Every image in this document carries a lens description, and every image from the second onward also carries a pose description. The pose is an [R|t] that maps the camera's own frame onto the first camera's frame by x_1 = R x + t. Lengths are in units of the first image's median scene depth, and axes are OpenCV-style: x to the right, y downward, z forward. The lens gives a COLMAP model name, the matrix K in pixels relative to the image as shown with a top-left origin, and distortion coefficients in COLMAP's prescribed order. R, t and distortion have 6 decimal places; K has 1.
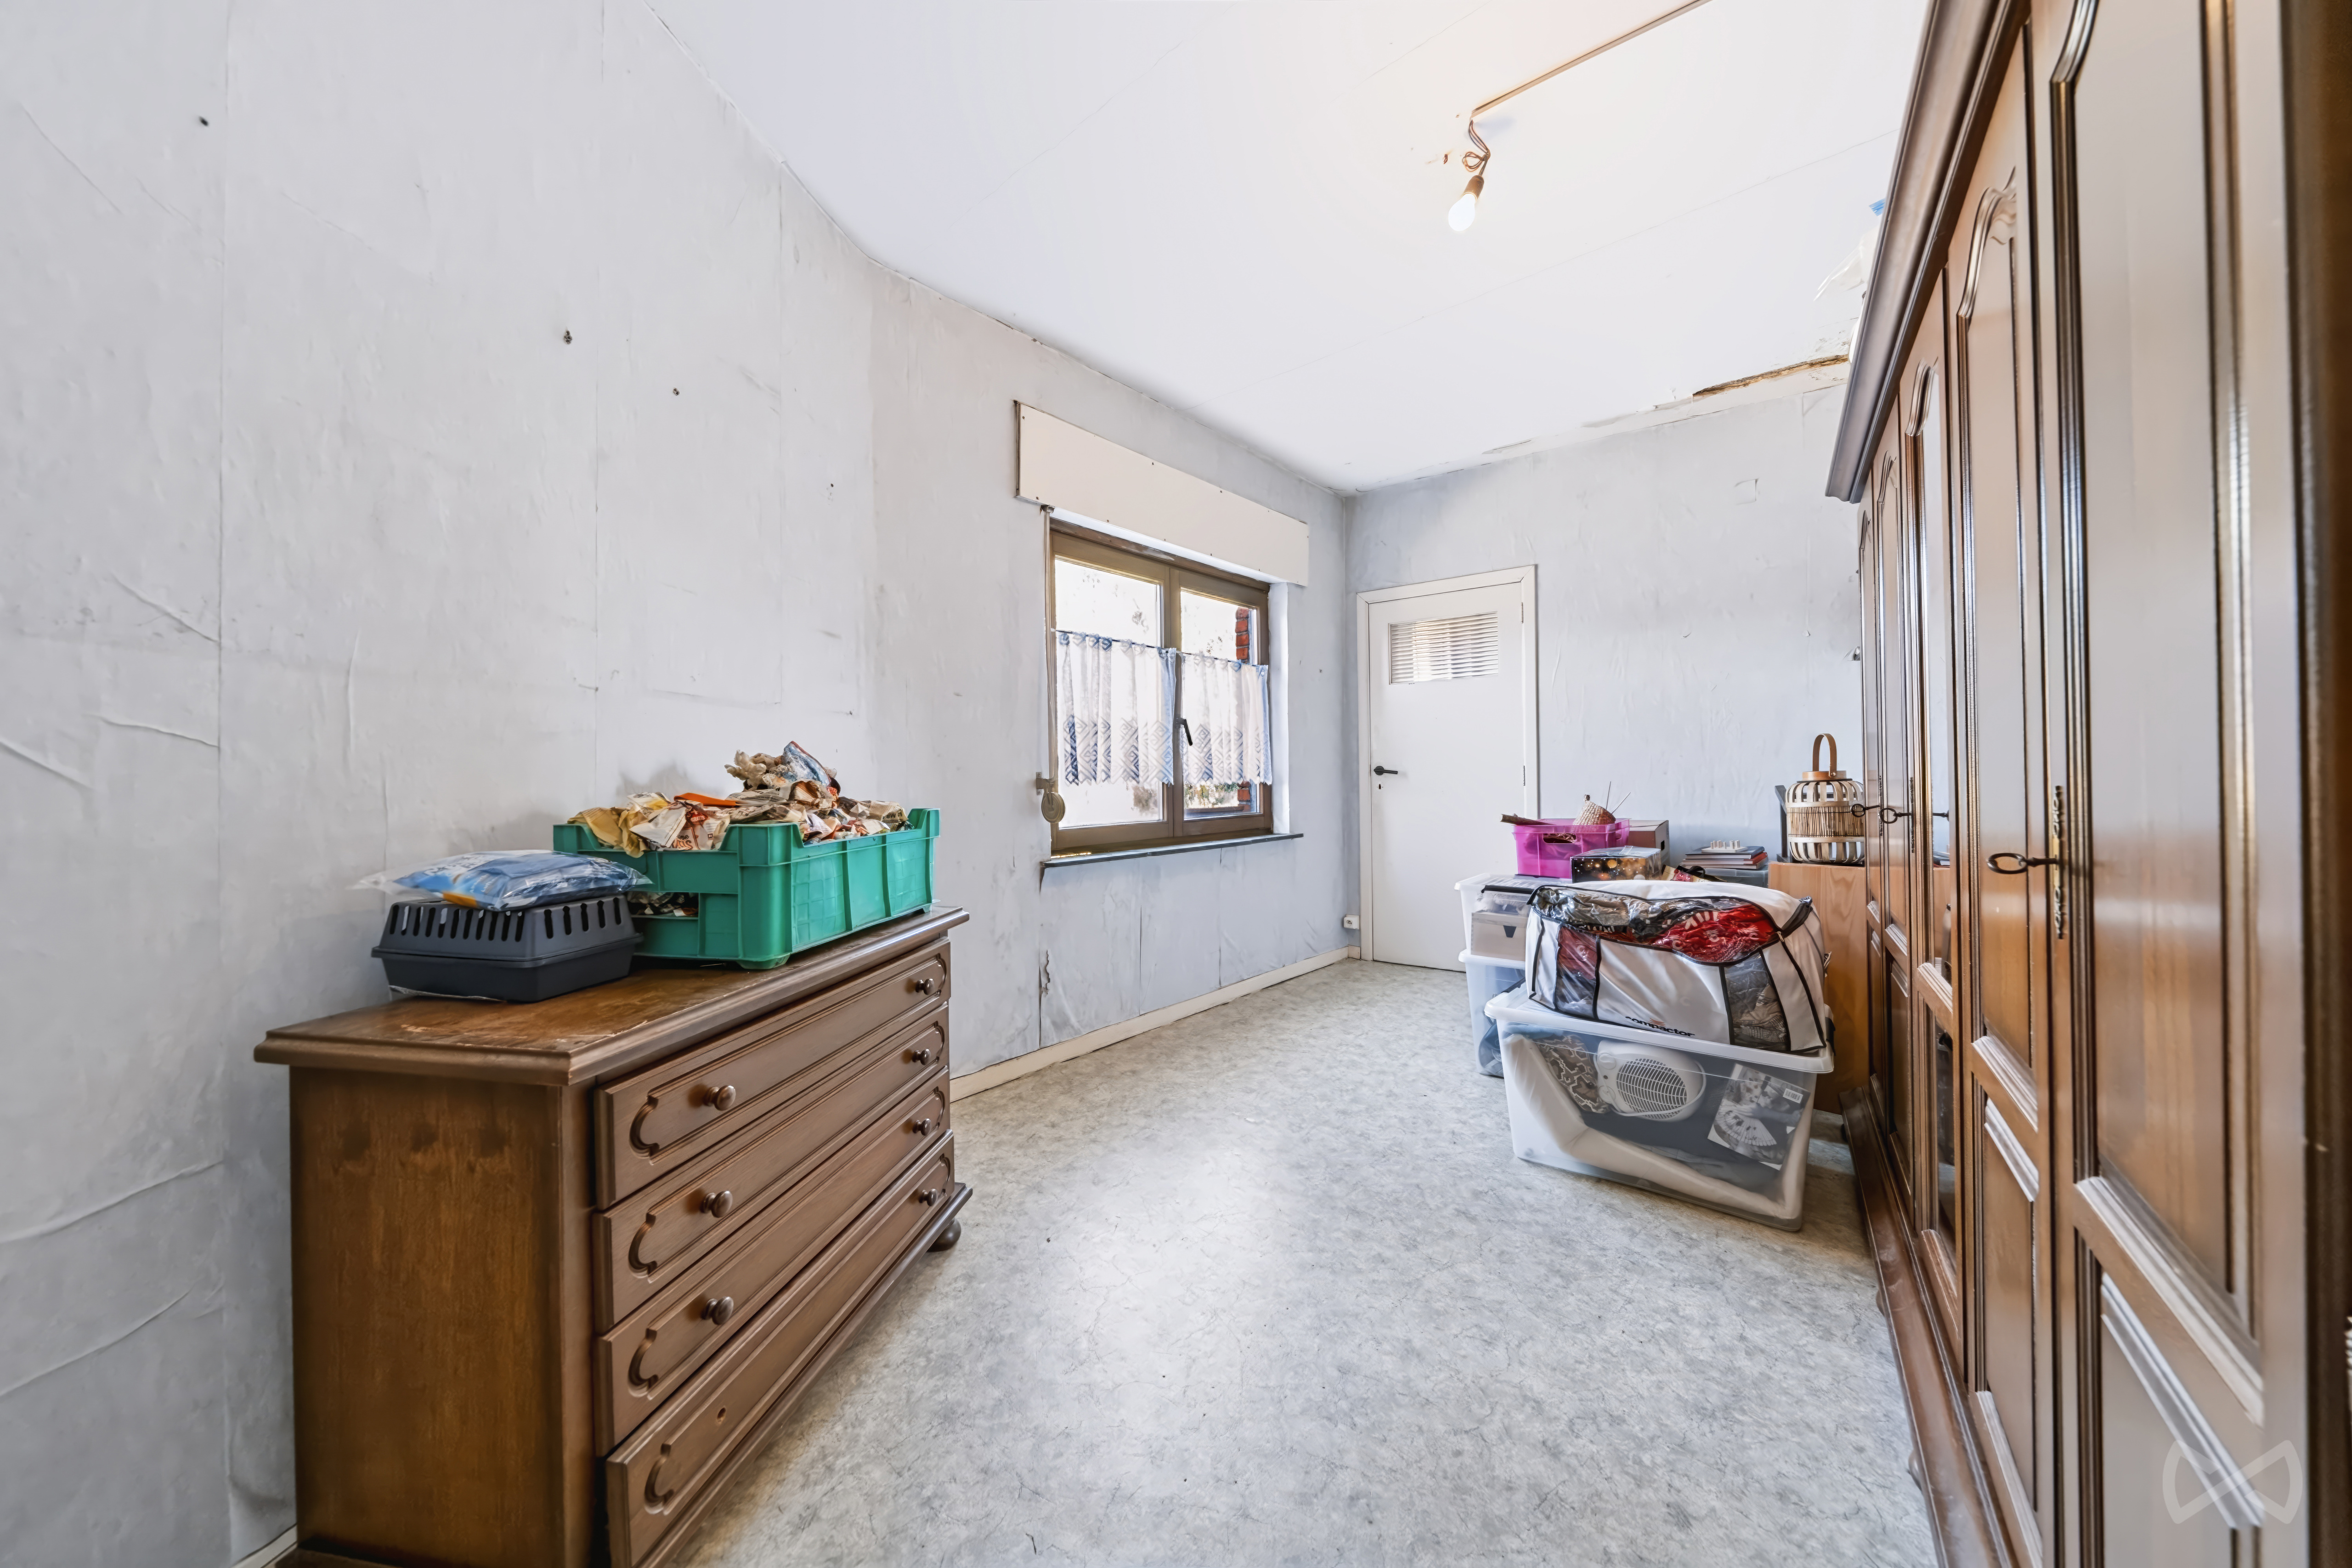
lens RADIAL K [[797.1, 0, 1178.0], [0, 797.1, 778.2], [0, 0, 1]] dist [-0.008858, 0.001044]
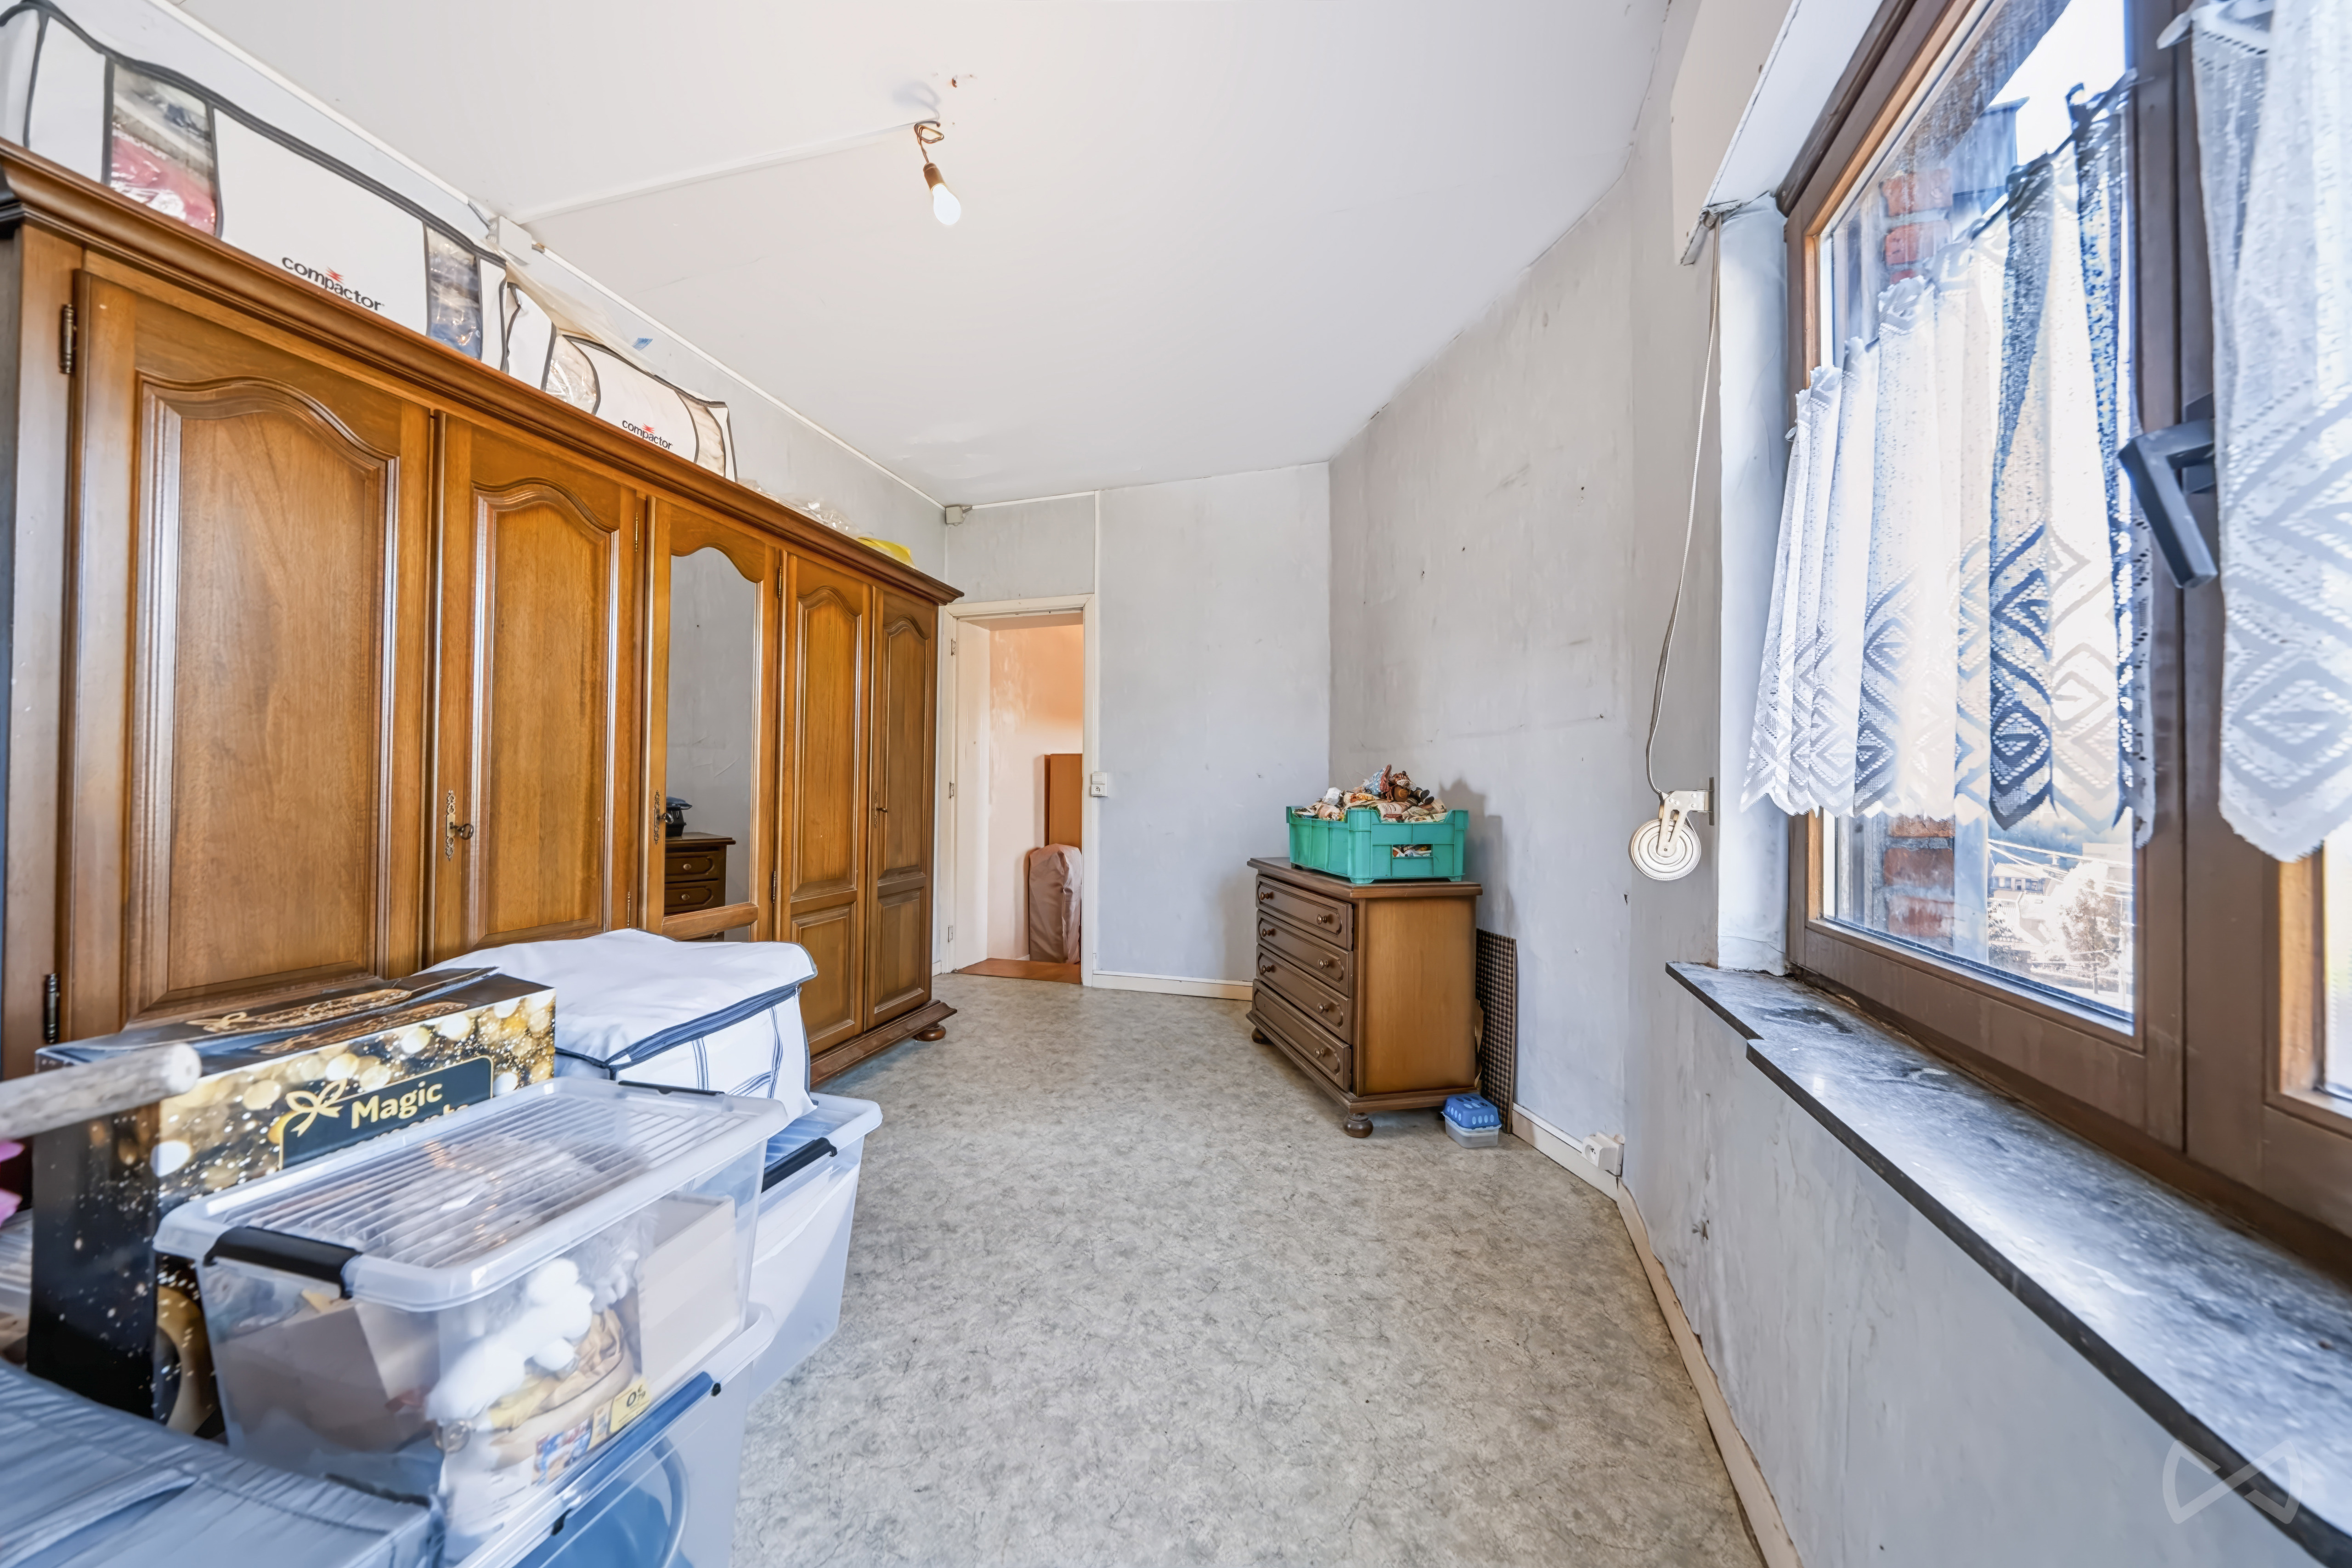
lens RADIAL K [[797.1, 0, 1173.3], [0, 797.1, 779.6], [0, 0, 1]] dist [-0.008858, 0.001044]
pose [[-0.925282, 0.002049, -0.379274, 0.497647], [0.004655, 0.999971, -0.005953, -0.006113], [0.379251, -0.007274, -0.925265, 2.121529]]
